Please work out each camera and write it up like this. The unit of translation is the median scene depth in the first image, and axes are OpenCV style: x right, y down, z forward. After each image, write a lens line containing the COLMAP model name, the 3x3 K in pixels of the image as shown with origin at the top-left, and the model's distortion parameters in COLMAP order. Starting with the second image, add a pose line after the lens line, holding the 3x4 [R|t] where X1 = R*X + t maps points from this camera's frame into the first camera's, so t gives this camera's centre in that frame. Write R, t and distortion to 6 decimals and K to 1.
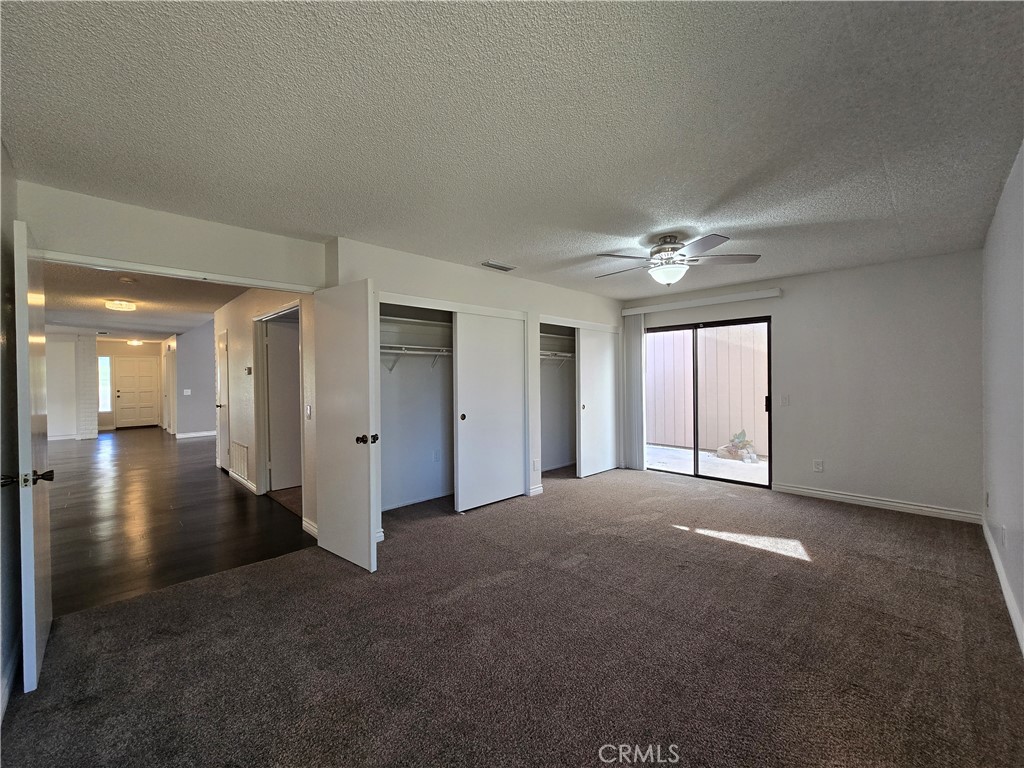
lens RADIAL K [[419.1, 0, 518.7], [0, 419.1, 381.9], [0, 0, 1]] dist [-0.001175, -0.001006]
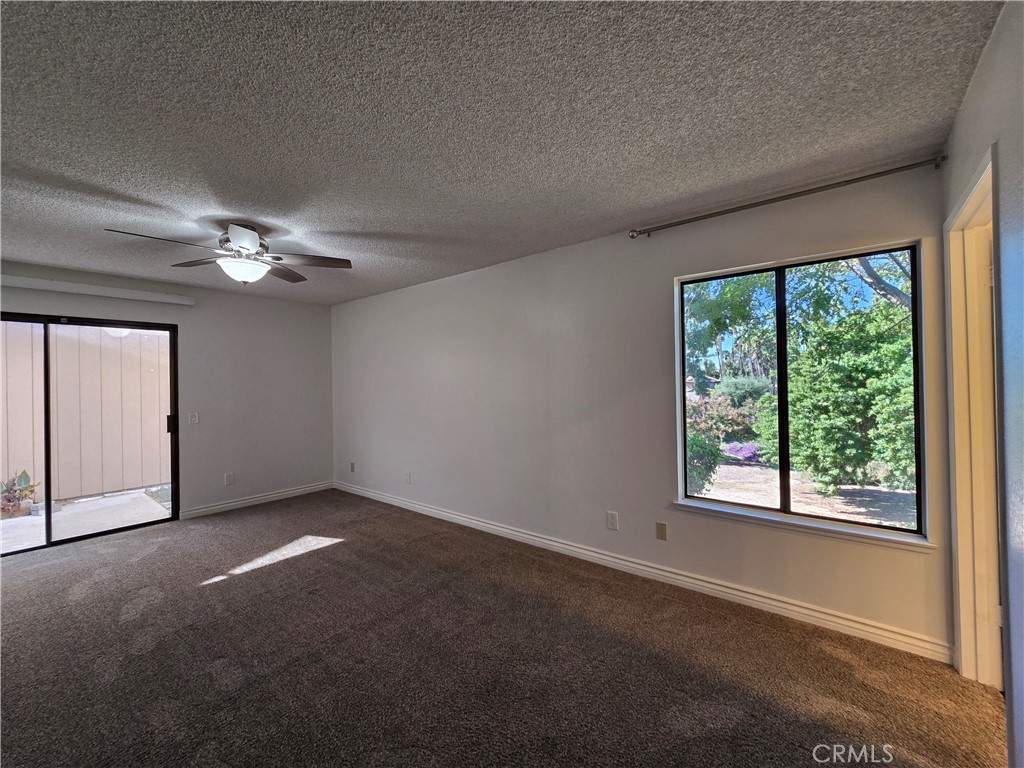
lens RADIAL K [[419.1, 0, 514.4], [0, 419.1, 386.0], [0, 0, 1]] dist [-0.001175, -0.001006]
pose [[-0.103657, 0.002403, 0.994610, -0.481133], [0.028544, 0.999592, 0.000559, -0.009885], [-0.994203, 0.028448, -0.103684, 0.506197]]
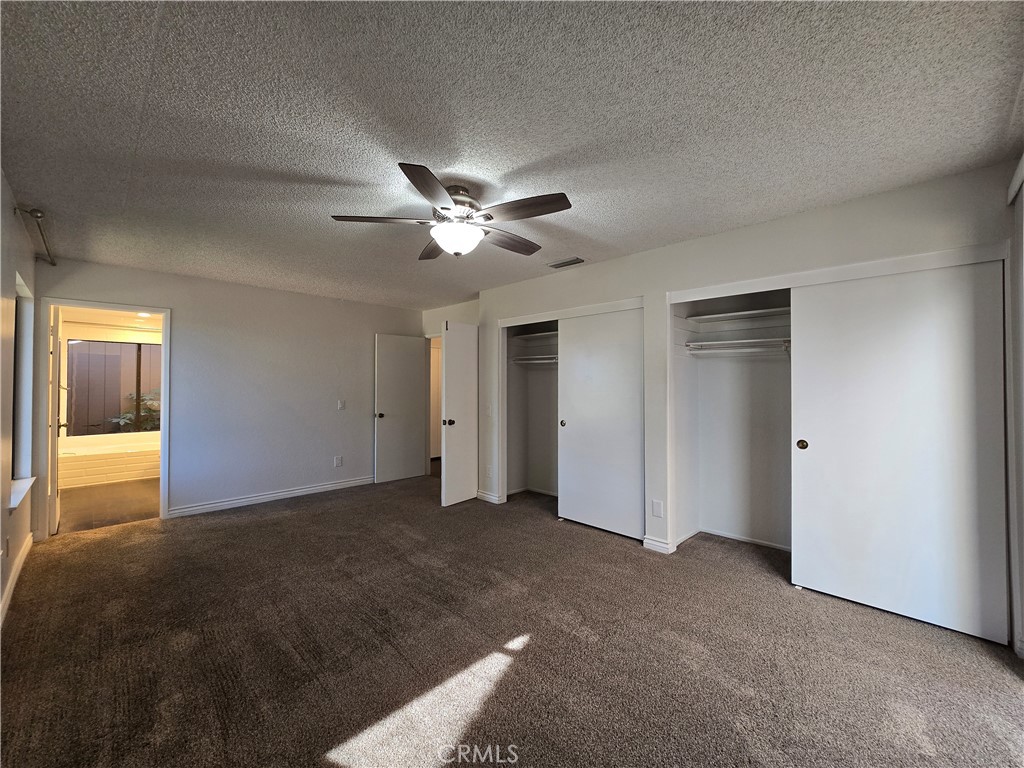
lens RADIAL K [[419.1, 0, 518.0], [0, 419.1, 382.4], [0, 0, 1]] dist [-0.001175, -0.001006]
pose [[0.013750, -0.002698, -0.999902, 0.981392], [-0.017670, 0.999840, -0.002941, -0.009684], [0.999749, 0.017709, 0.013700, 1.000730]]
